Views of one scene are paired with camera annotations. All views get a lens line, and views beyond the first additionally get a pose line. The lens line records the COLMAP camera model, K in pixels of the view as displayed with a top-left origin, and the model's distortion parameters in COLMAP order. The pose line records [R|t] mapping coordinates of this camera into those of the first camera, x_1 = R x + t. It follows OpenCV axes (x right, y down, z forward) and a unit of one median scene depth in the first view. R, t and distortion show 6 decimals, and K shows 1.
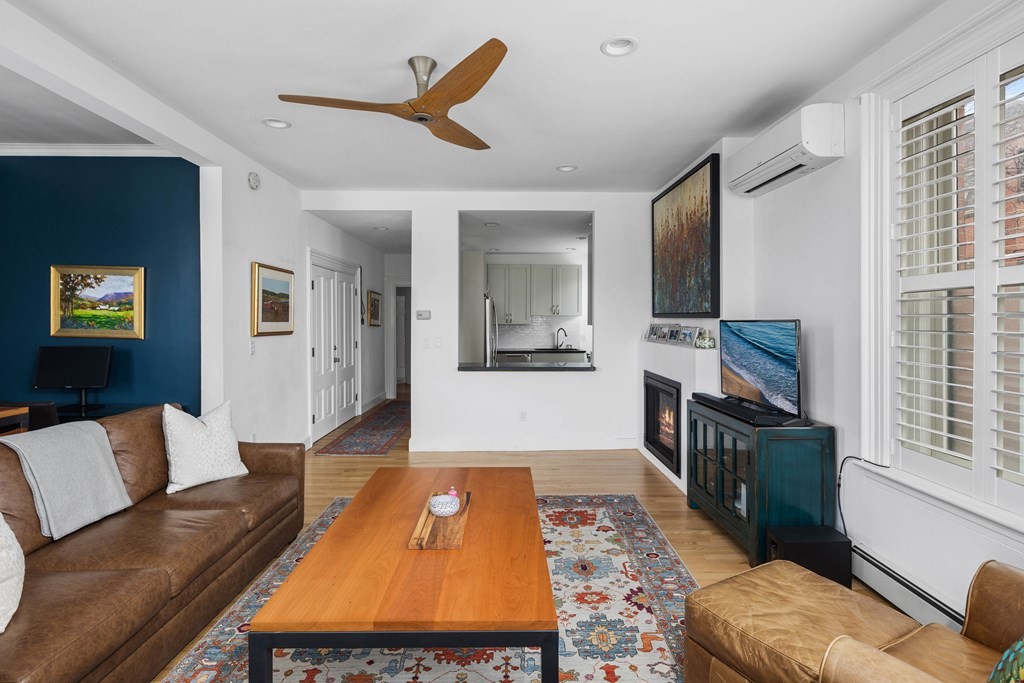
lens RADIAL K [[505.8, 0, 503.8], [0, 505.8, 329.2], [0, 0, 1]] dist [0.002946, -0.003288]
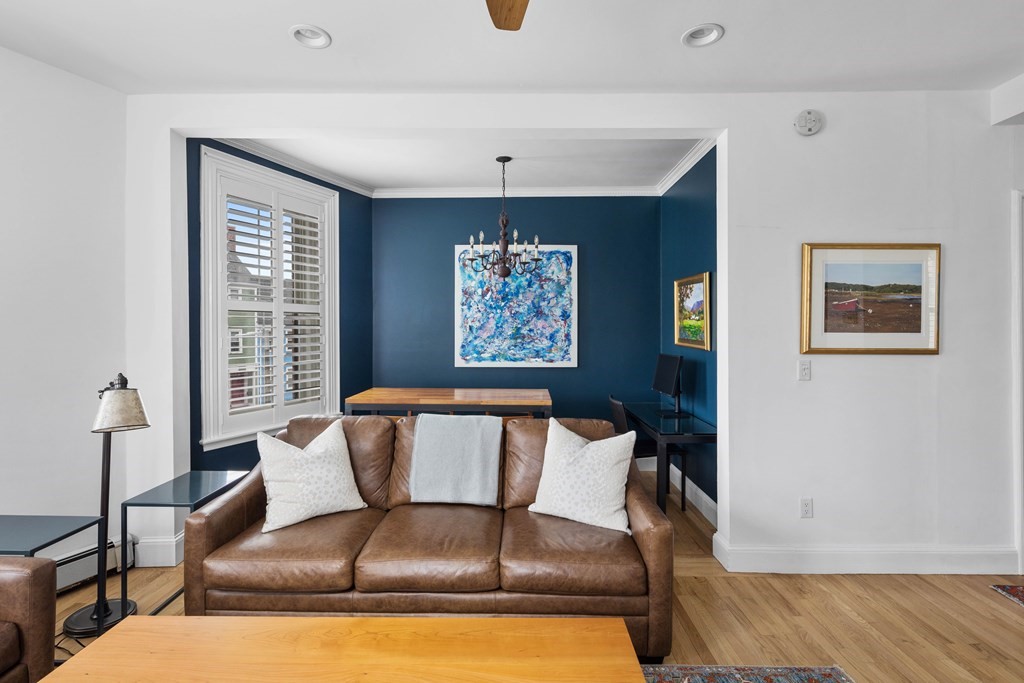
lens RADIAL K [[505.8, 0, 516.1], [0, 505.8, 331.6], [0, 0, 1]] dist [0.002946, -0.003288]
pose [[-0.012094, -0.000604, -0.999927, 0.282986], [-0.023482, 0.999724, -0.000320, -0.009605], [0.999651, 0.023476, -0.012105, 0.973180]]
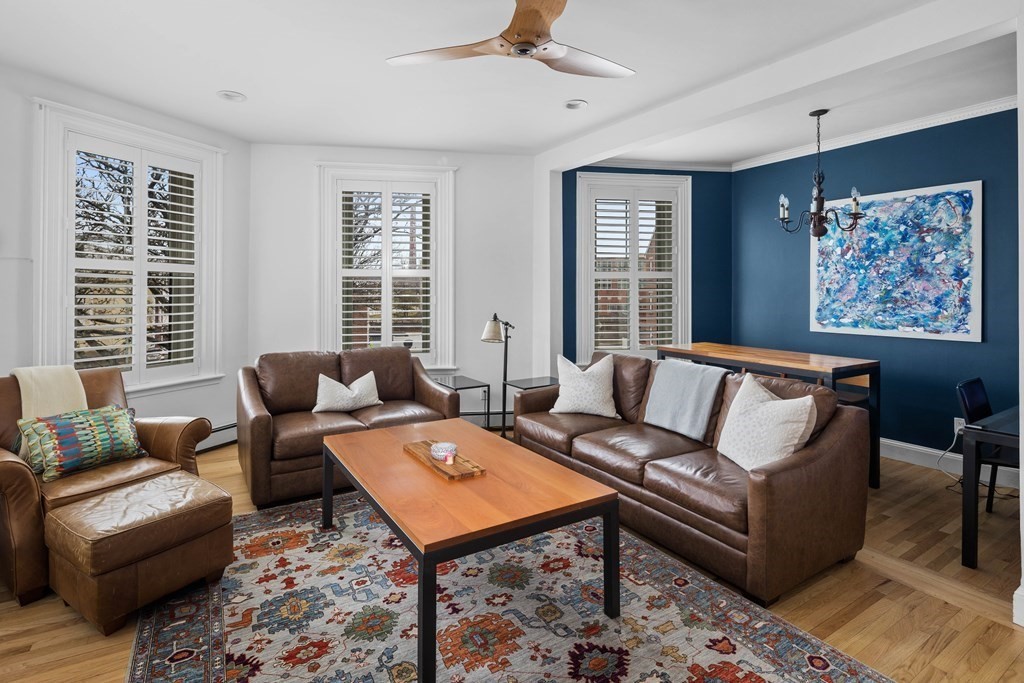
lens RADIAL K [[505.8, 0, 484.9], [0, 505.8, 289.7], [0, 0, 1]] dist [0.002946, -0.003288]
pose [[-0.867019, -0.010032, -0.498174, 0.304898], [-0.019008, 0.999735, 0.012949, -0.021402], [0.497912, 0.020696, -0.866980, 1.661081]]
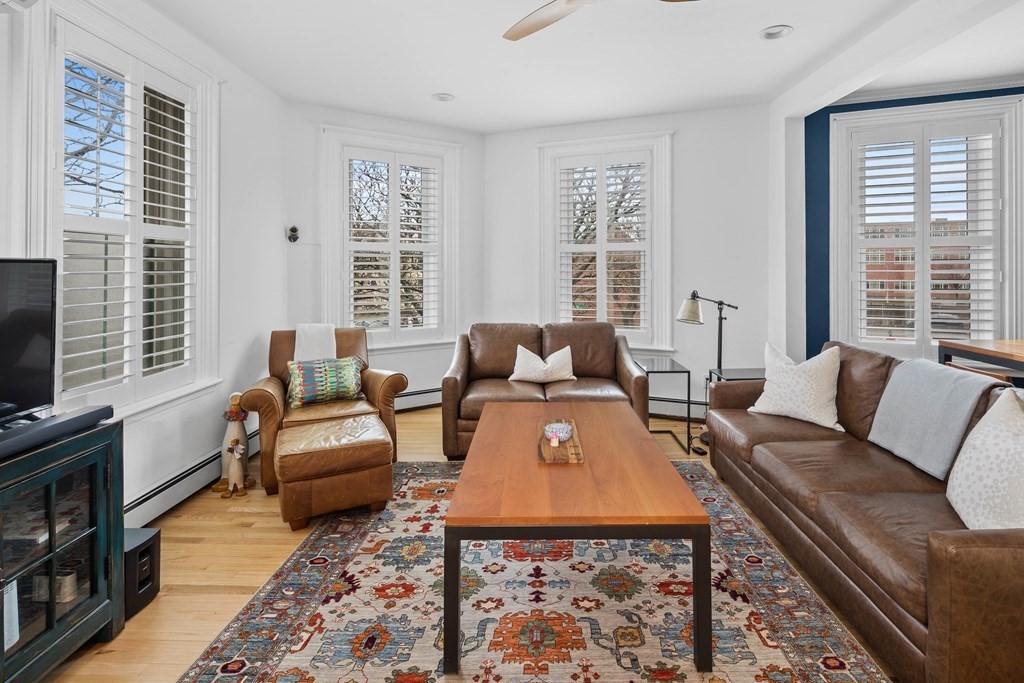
lens RADIAL K [[505.8, 0, 527.5], [0, 505.8, 272.1], [0, 0, 1]] dist [0.002946, -0.003288]
pose [[-0.999946, -0.002254, 0.010129, -0.049412], [-0.001938, 0.999515, 0.031095, -0.021812], [-0.010194, 0.031074, -0.999465, 1.705523]]
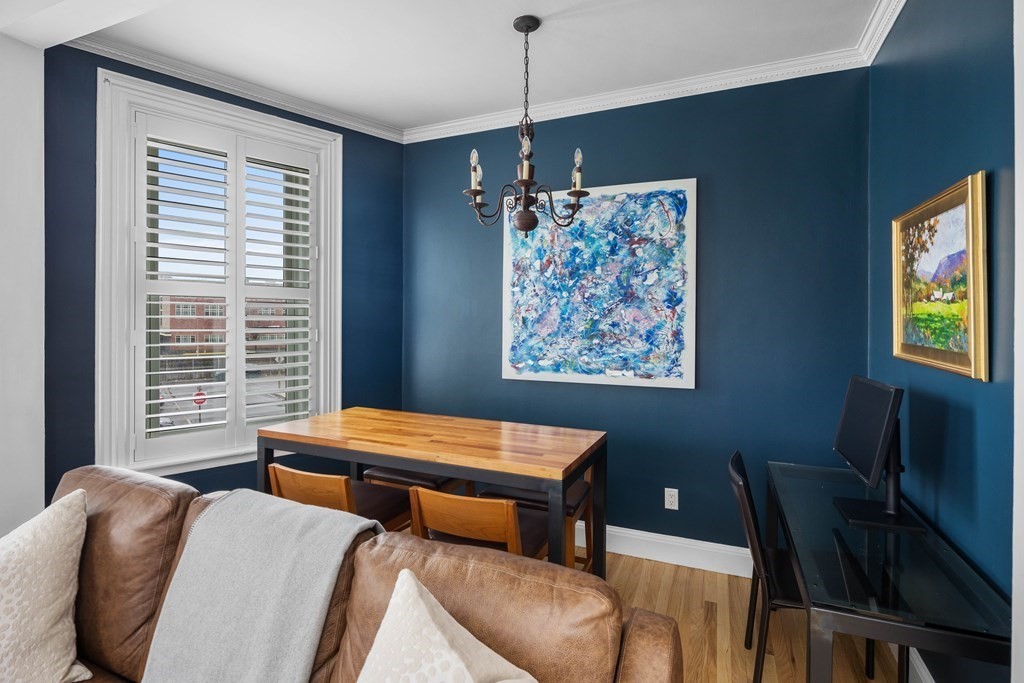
lens RADIAL K [[505.8, 0, 513.8], [0, 505.8, 322.5], [0, 0, 1]] dist [0.002946, -0.003288]
pose [[-0.394234, -0.009729, -0.918959, -0.398426], [-0.029630, 0.999559, 0.002129, -0.016177], [0.918532, 0.028068, -0.394348, 1.229465]]
